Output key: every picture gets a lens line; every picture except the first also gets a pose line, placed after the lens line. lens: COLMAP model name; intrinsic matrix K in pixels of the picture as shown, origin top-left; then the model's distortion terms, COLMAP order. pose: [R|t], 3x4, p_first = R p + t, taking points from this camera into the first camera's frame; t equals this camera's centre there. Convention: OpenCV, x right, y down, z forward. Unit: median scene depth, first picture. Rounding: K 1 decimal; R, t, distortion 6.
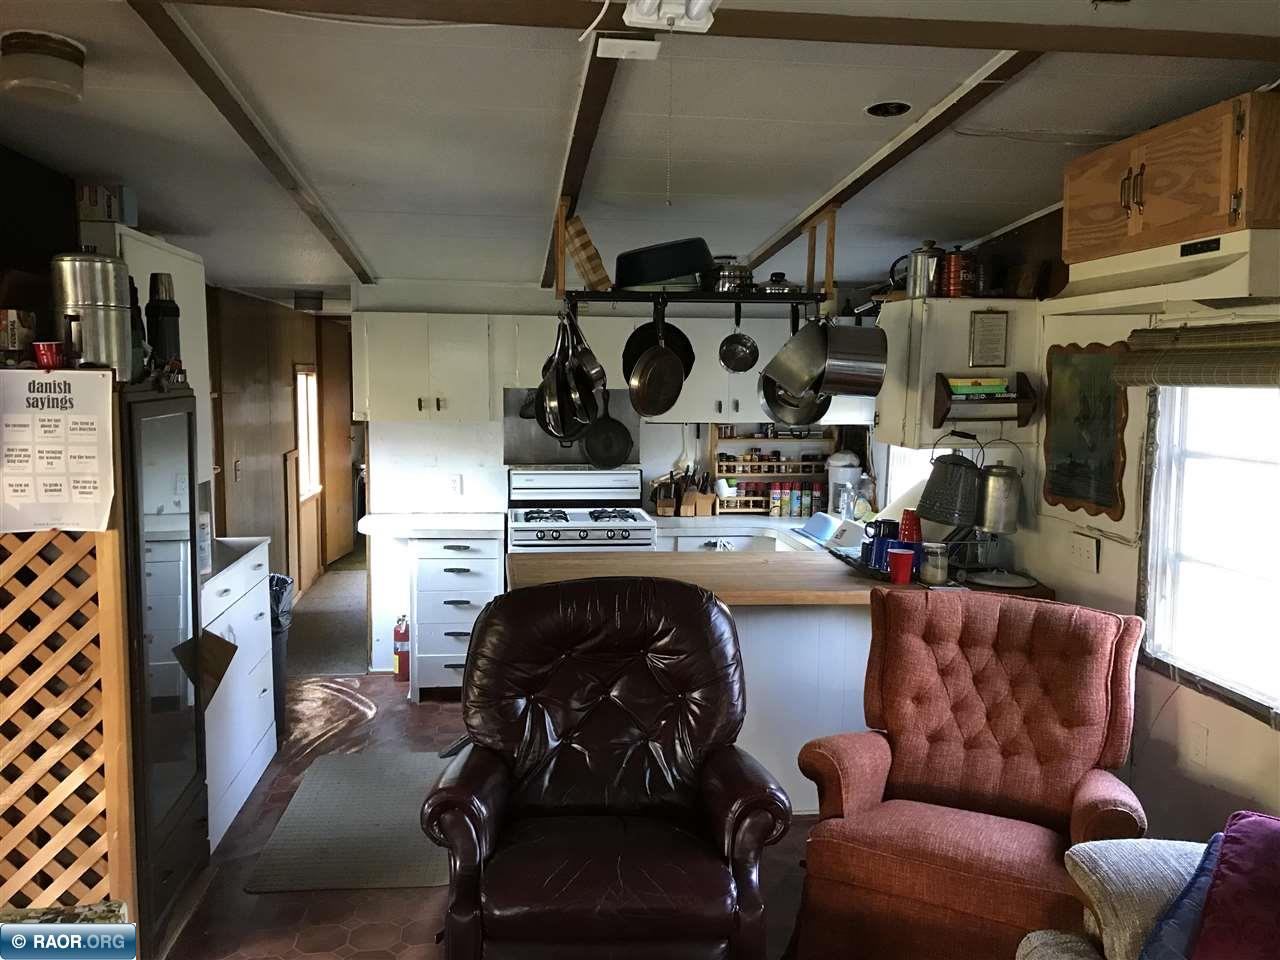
lens RADIAL K [[1020.5, 0, 640.0], [0, 1020.5, 480.0], [0, 0, 1]] dist [0.012409, -0.038016]
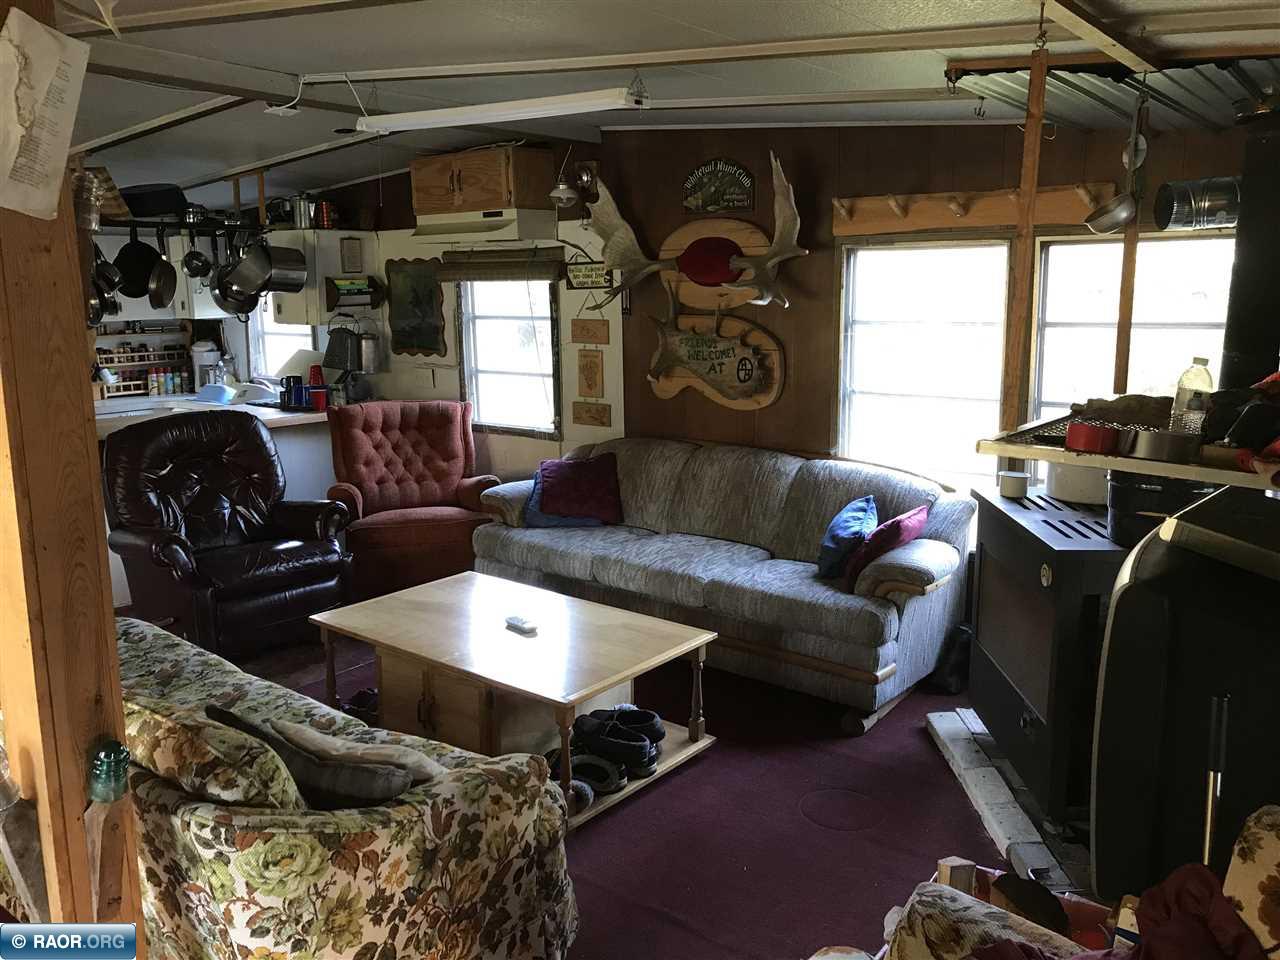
lens RADIAL K [[1016.6, 0, 637.6], [0, 1016.6, 464.3], [0, 0, 1]] dist [0.004319, 0.000603]
pose [[0.698112, -0.141999, 0.701766, -0.574484], [0.090151, 0.989769, 0.110594, 0.058278], [-0.710291, -0.013942, 0.703770, -0.512749]]
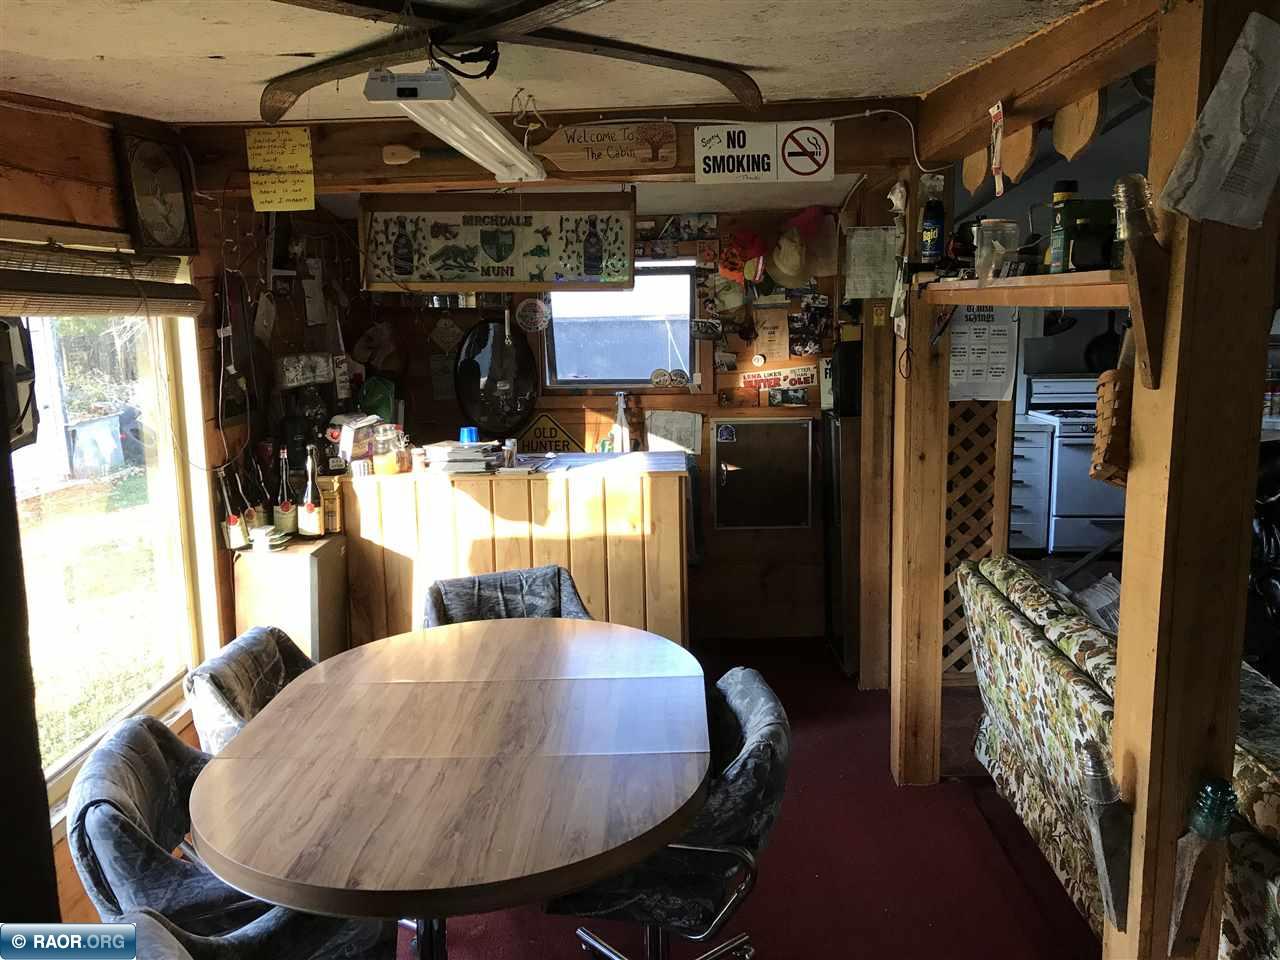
lens RADIAL K [[1020.5, 0, 640.0], [0, 1020.5, 480.0], [0, 0, 1]] dist [0.012409, -0.038016]
pose [[0.983572, 0.000265, -0.180515, -0.601400], [0.010634, 0.998177, 0.059405, 0.055409], [0.180202, -0.060348, 0.981777, -0.486946]]
